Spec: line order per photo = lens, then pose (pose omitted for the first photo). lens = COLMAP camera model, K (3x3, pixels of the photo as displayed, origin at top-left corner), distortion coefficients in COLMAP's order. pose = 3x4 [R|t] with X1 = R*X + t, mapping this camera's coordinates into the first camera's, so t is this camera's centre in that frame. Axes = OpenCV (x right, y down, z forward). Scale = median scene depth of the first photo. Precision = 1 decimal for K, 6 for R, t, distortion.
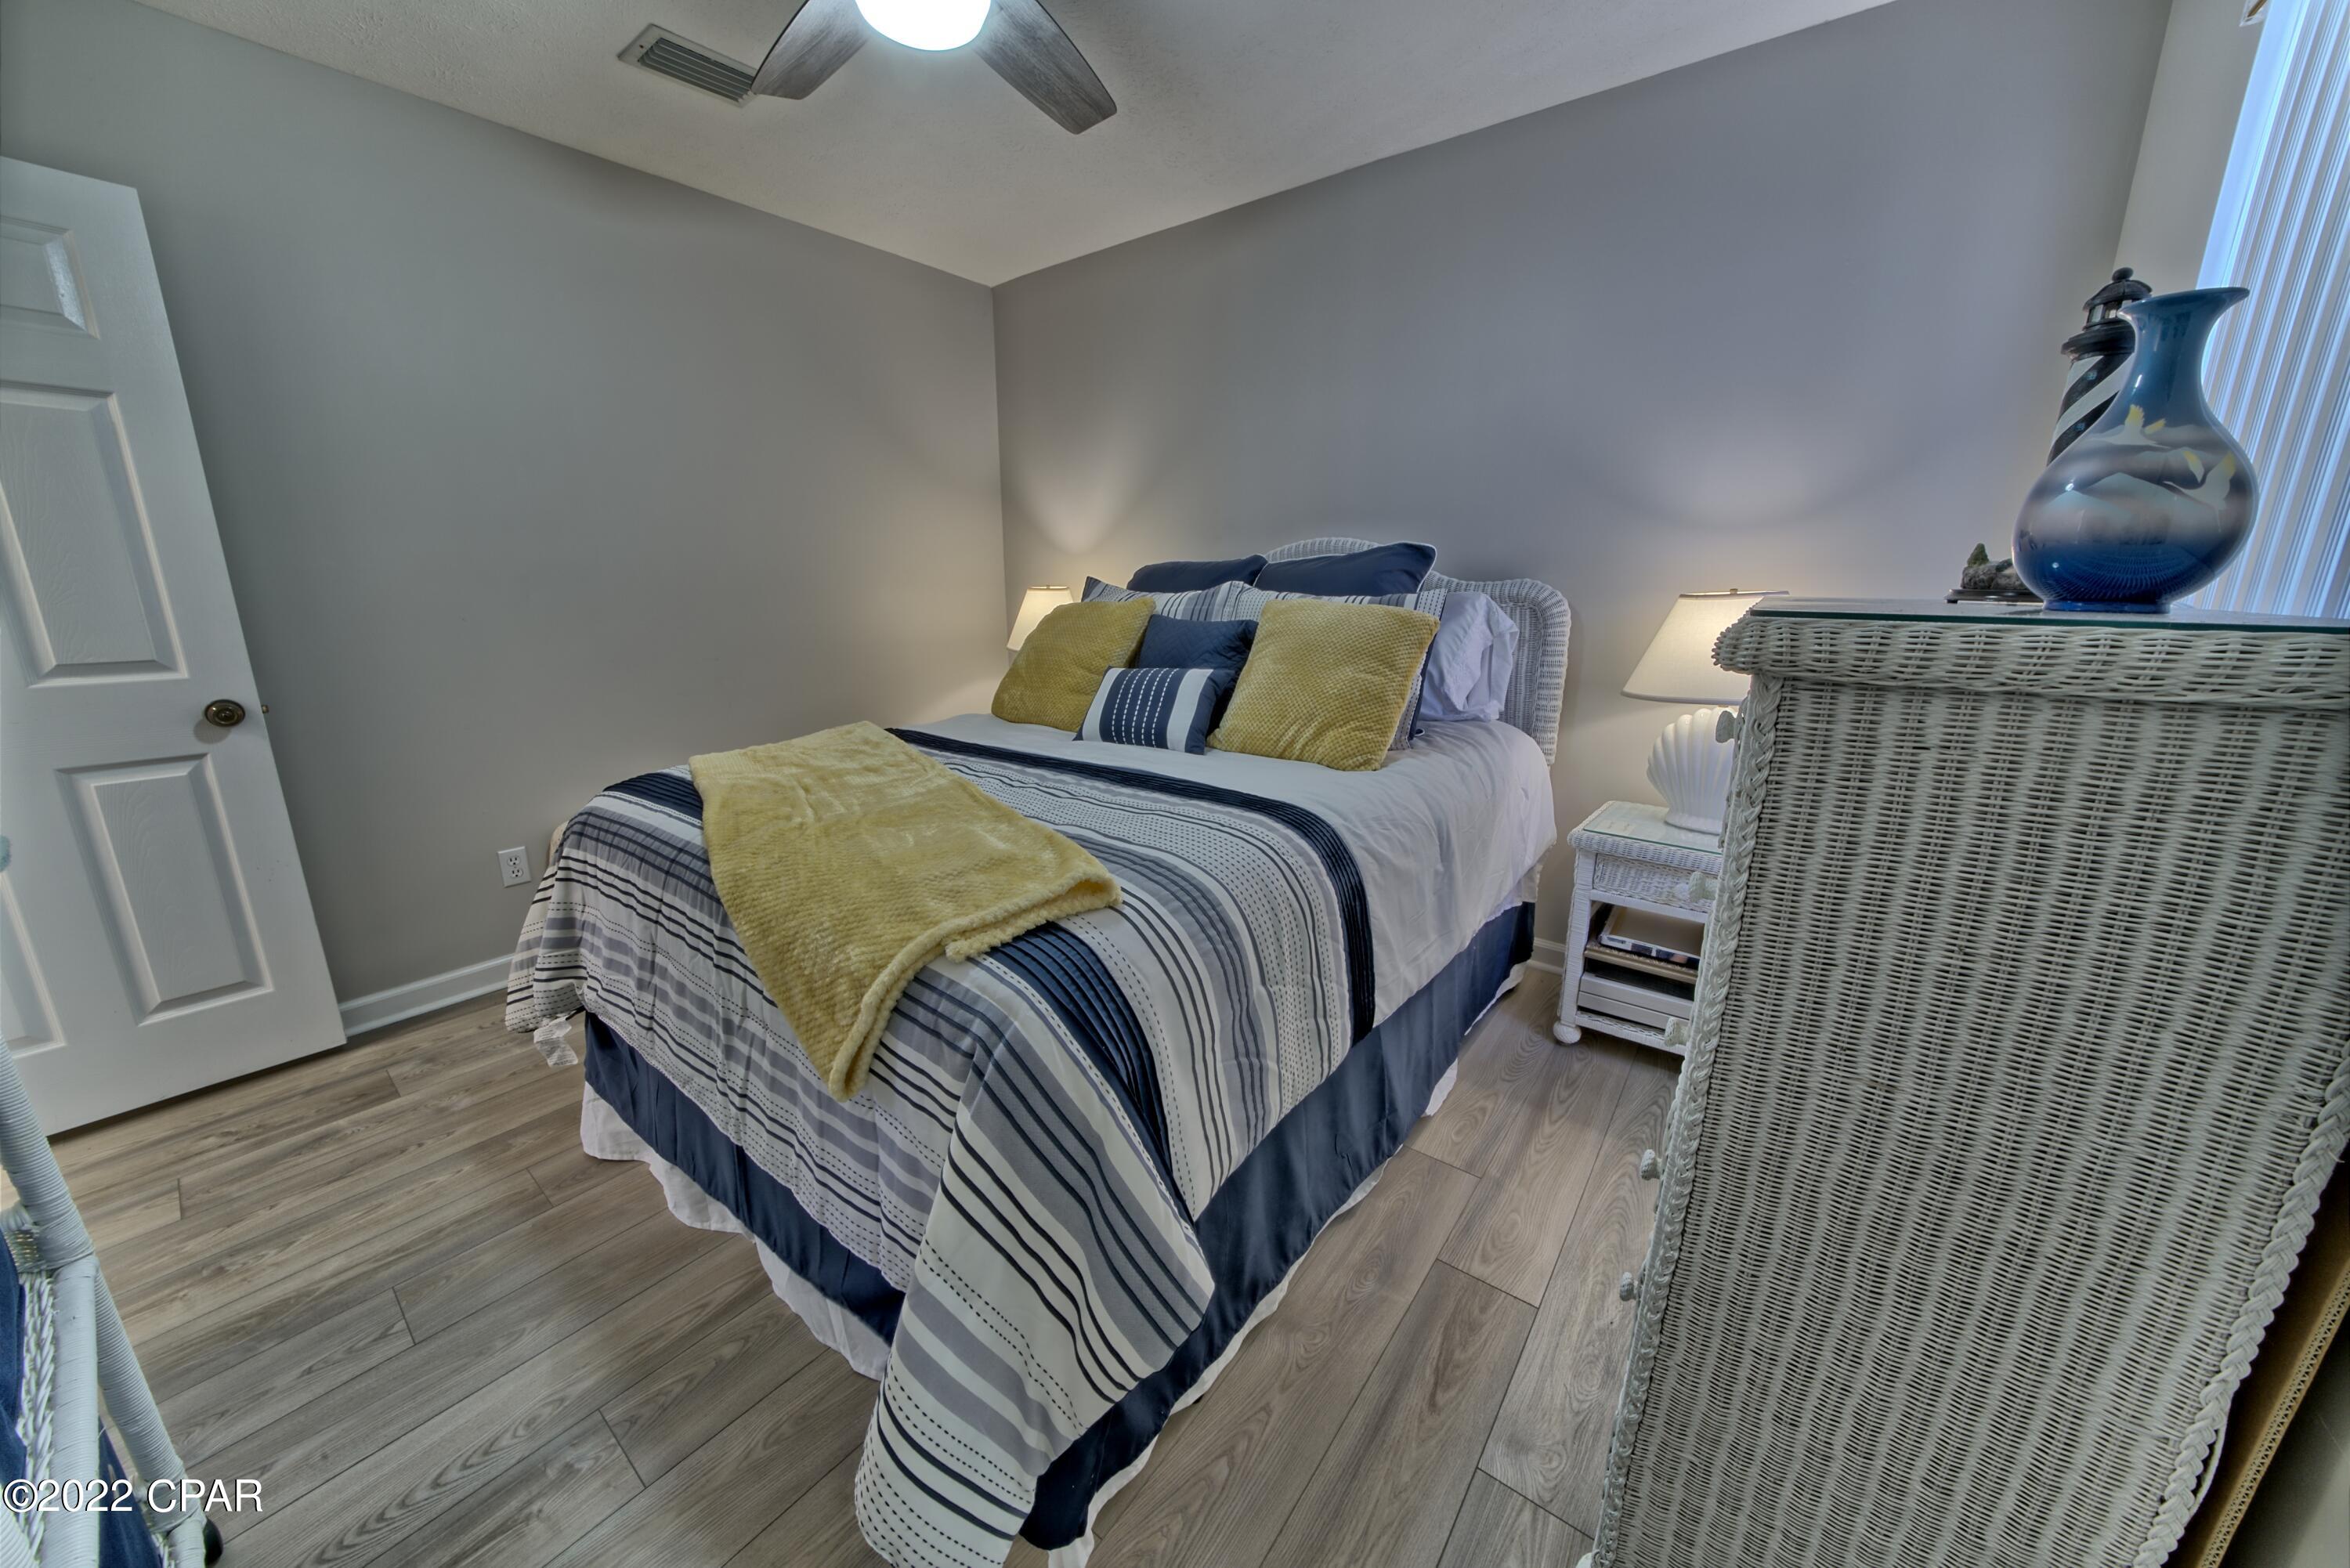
lens RADIAL K [[810.5, 0, 1176.2], [0, 810.5, 775.1], [0, 0, 1]] dist [-0.024771, 0.002265]
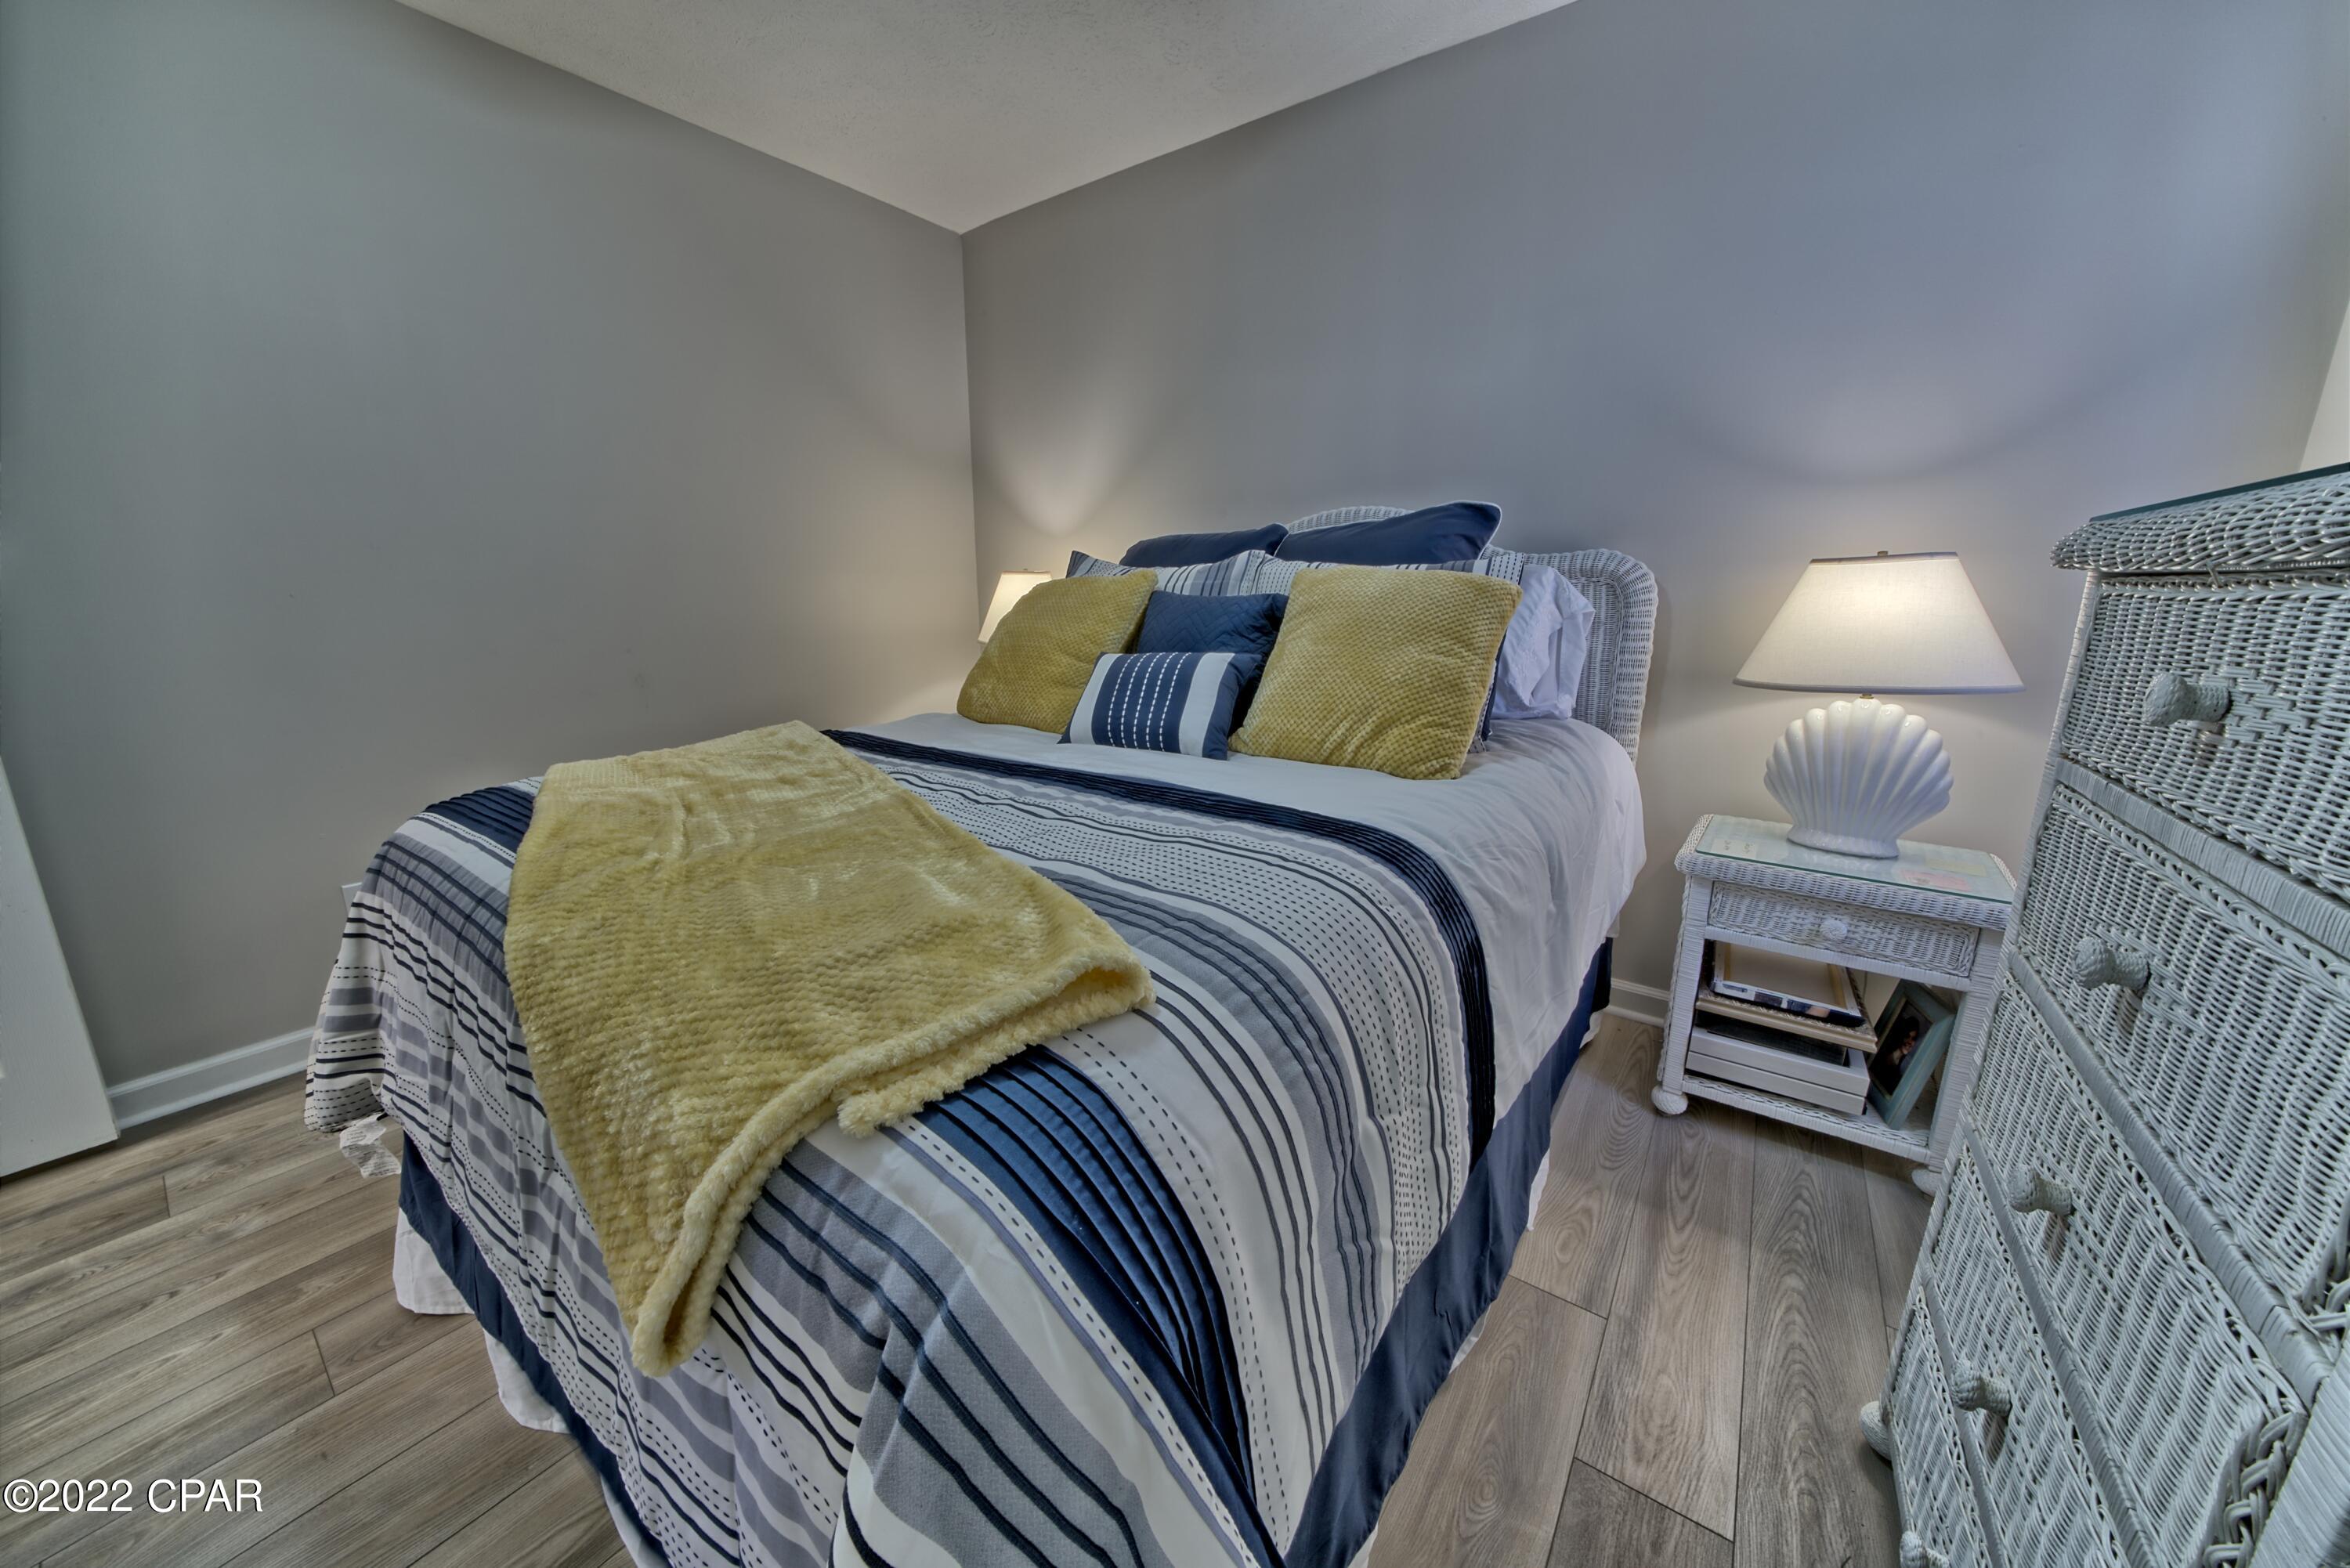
lens RADIAL K [[810.5, 0, 1176.2], [0, 810.5, 775.1], [0, 0, 1]] dist [-0.024771, 0.002265]
pose [[0.999626, -0.005272, 0.026828, -0.042089], [0.005663, 0.999878, -0.014538, 0.000453], [-0.026748, 0.014685, 0.999534, 0.259346]]
